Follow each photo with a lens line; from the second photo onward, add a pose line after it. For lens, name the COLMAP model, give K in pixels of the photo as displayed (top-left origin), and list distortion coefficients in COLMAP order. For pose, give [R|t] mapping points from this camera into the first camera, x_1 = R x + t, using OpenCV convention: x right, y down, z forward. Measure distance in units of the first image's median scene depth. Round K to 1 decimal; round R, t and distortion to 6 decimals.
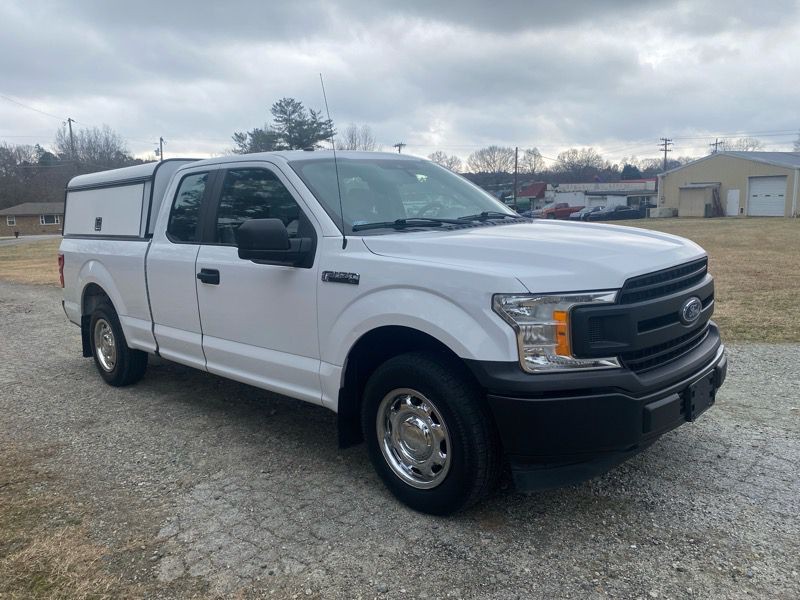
lens RADIAL K [[599.0, 0, 395.5], [0, 599.0, 293.0], [0, 0, 1]] dist [0.009252, 0.003718]
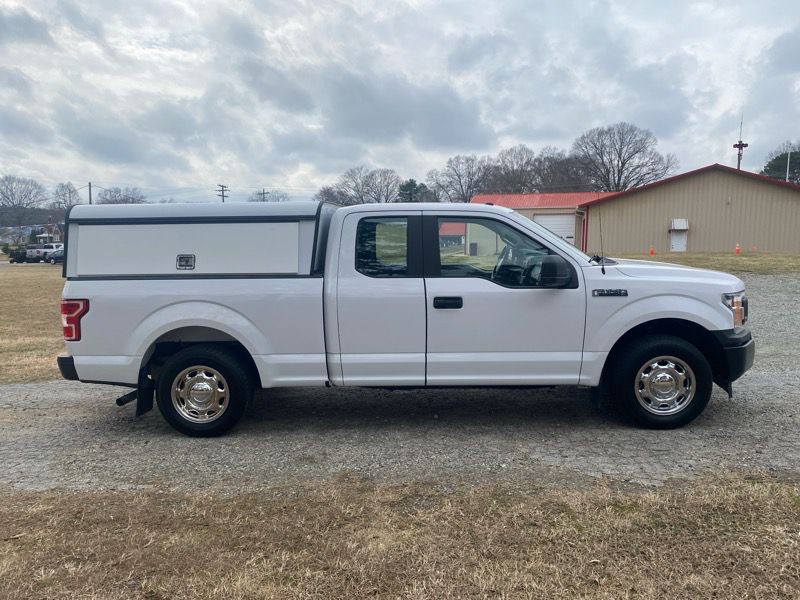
lens RADIAL K [[603.3, 0, 397.7], [0, 603.3, 299.8], [0, 0, 1]] dist [0.011951, -0.001687]
pose [[0.758321, -0.046495, 0.650221, -1.376496], [0.083930, 0.996115, -0.026654, -0.010954], [-0.646456, 0.074785, 0.759277, 0.160967]]
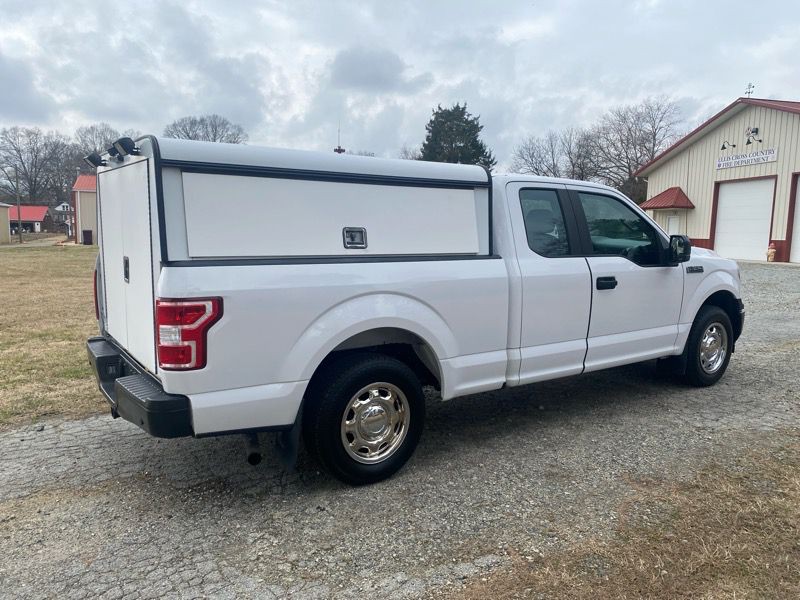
lens RADIAL K [[618.1, 0, 401.2], [0, 618.1, 325.3], [0, 0, 1]] dist [0.011034, 0.001745]
pose [[0.203537, -0.115450, 0.972237, -1.827237], [0.124854, 0.987976, 0.091181, -0.124654], [-0.971074, 0.102829, 0.215504, 1.322282]]
